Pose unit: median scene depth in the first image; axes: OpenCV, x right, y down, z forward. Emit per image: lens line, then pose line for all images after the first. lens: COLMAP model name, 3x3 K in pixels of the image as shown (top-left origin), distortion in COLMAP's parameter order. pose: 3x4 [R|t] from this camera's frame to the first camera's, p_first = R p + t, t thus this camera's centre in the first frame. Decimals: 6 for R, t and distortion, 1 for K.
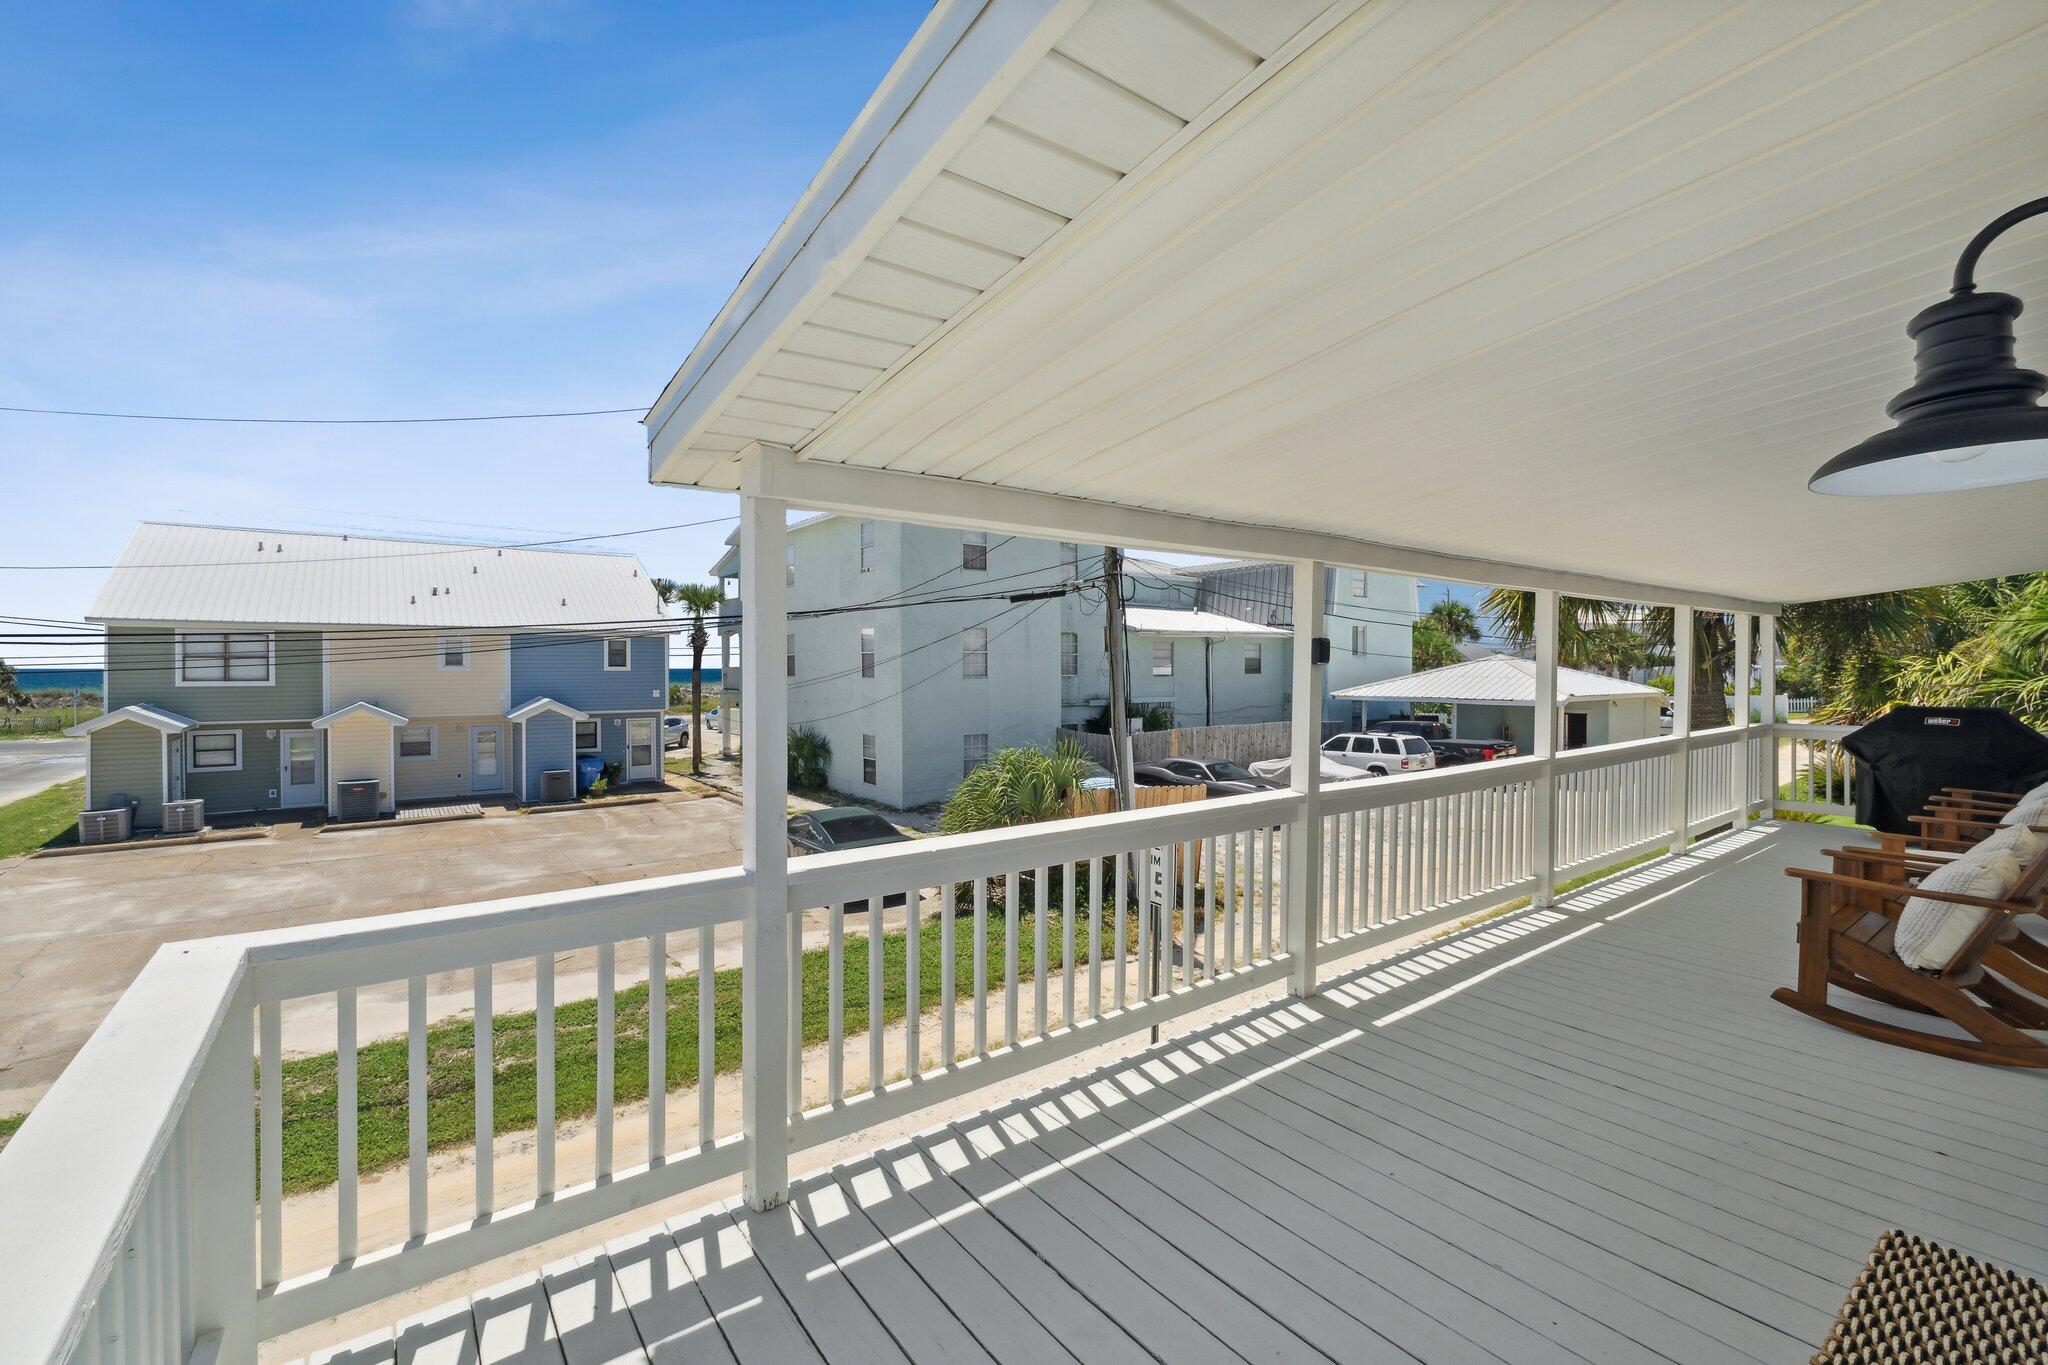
lens RADIAL K [[866.4, 0, 1022.8], [0, 866.4, 676.1], [0, 0, 1]] dist [-0.007375, 0.000250]
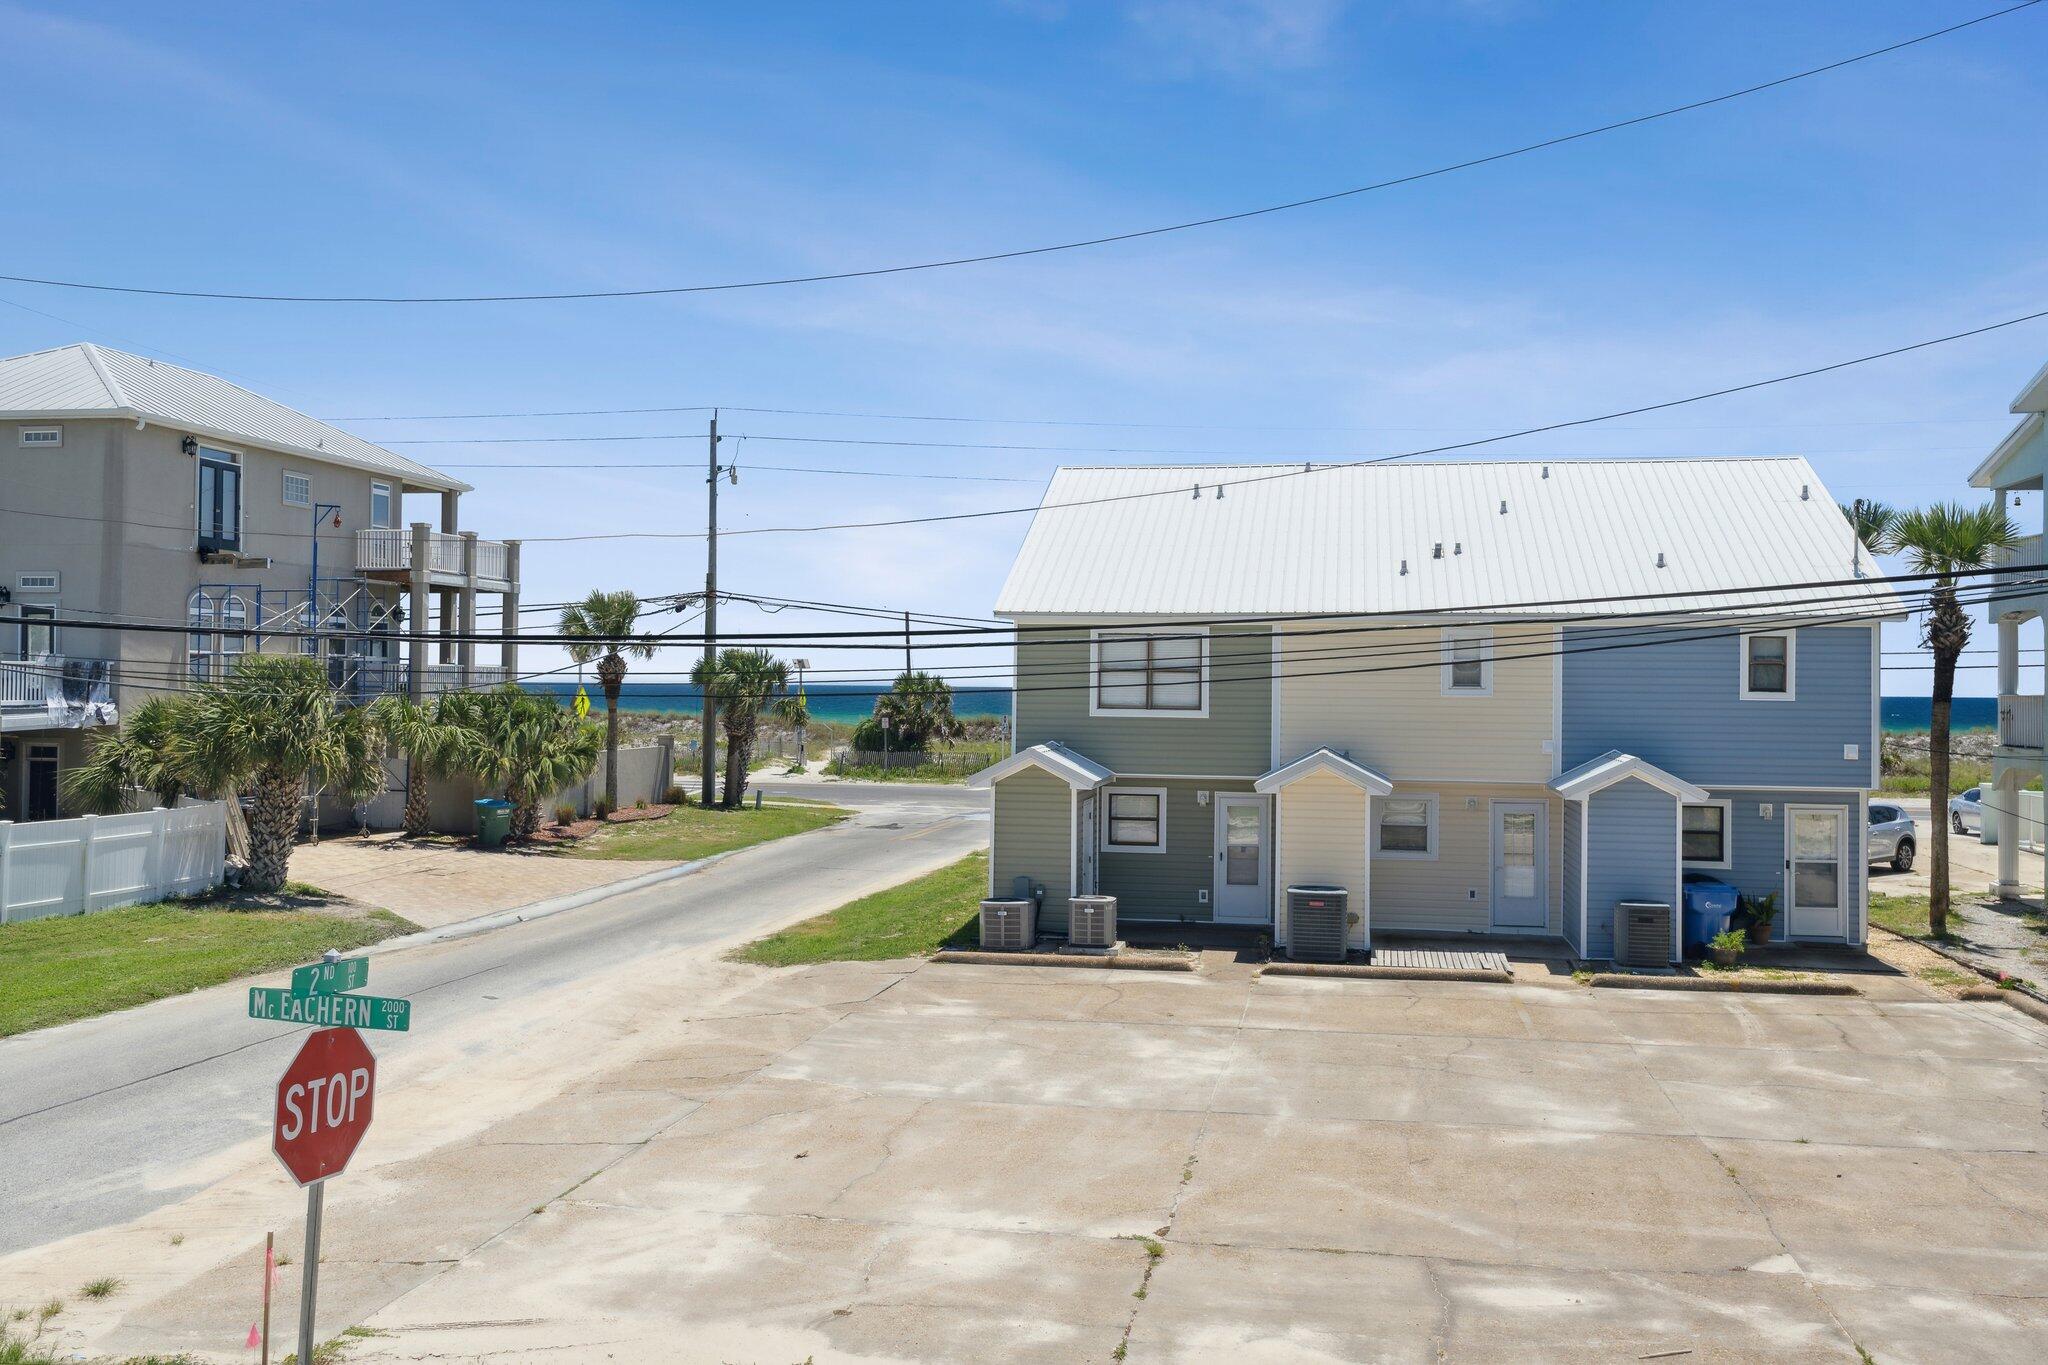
lens RADIAL K [[1755.3, 0, 1032.6], [0, 1755.3, 676.6], [0, 0, 1]] dist [-0.010731, 0.000723]
pose [[0.678340, 0.003256, -0.734741, -0.051545], [-0.017820, 0.999769, -0.012021, -0.000666], [0.734532, 0.021248, 0.678241, 0.078271]]
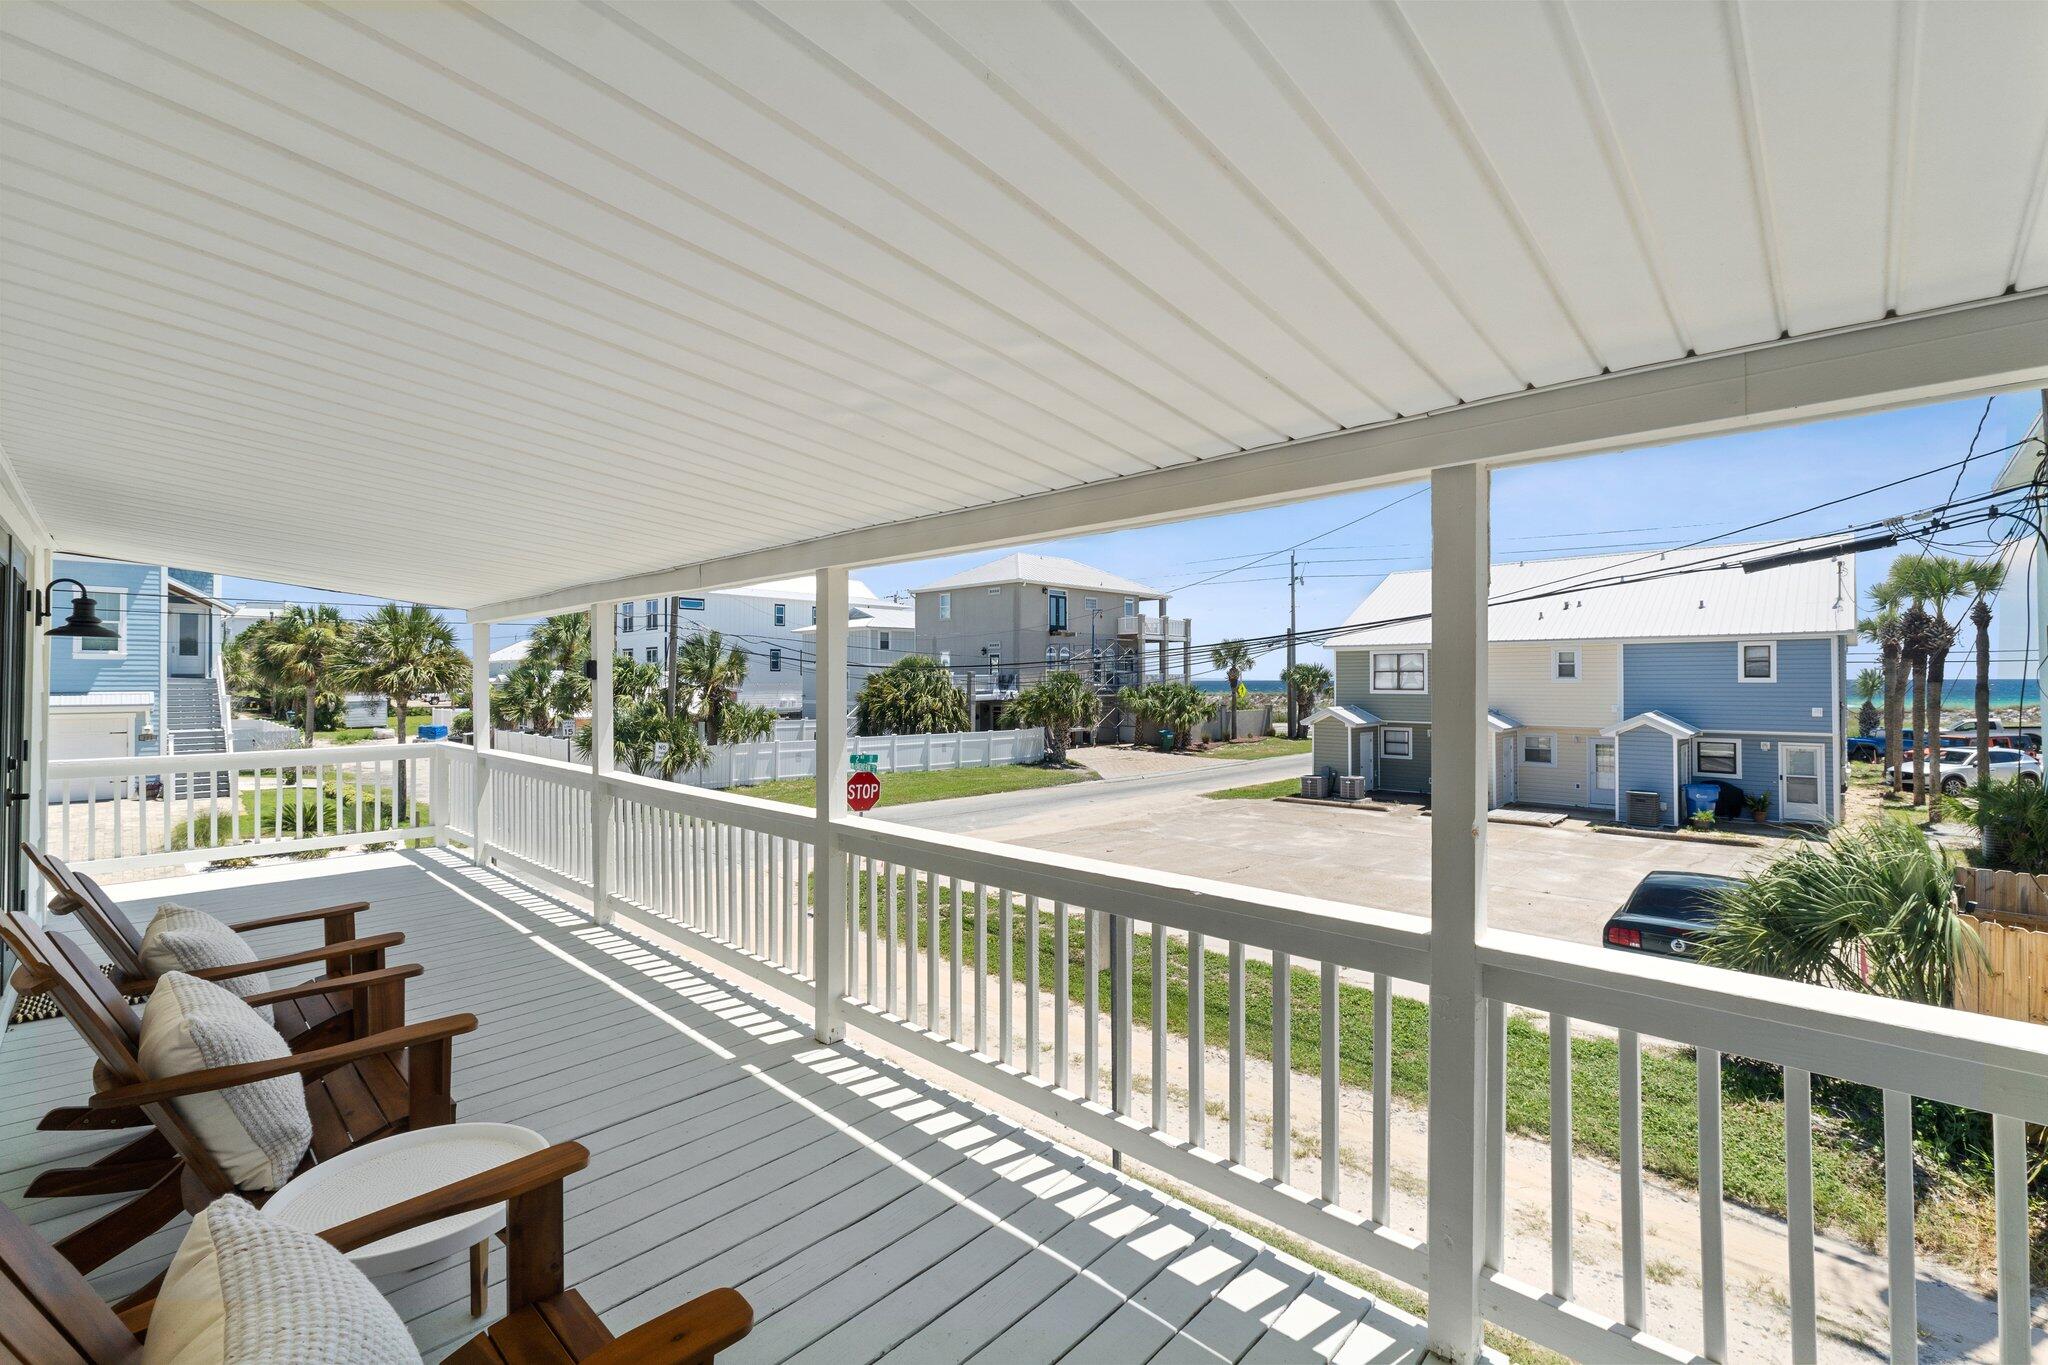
lens RADIAL K [[866.4, 0, 1028.2], [0, 866.4, 676.6], [0, 0, 1]] dist [-0.007375, 0.000250]
pose [[0.167525, -0.003873, -0.985860, 0.270944], [-0.007277, 0.999960, -0.005165, -0.003370], [0.985841, 0.008039, 0.167490, 0.223550]]
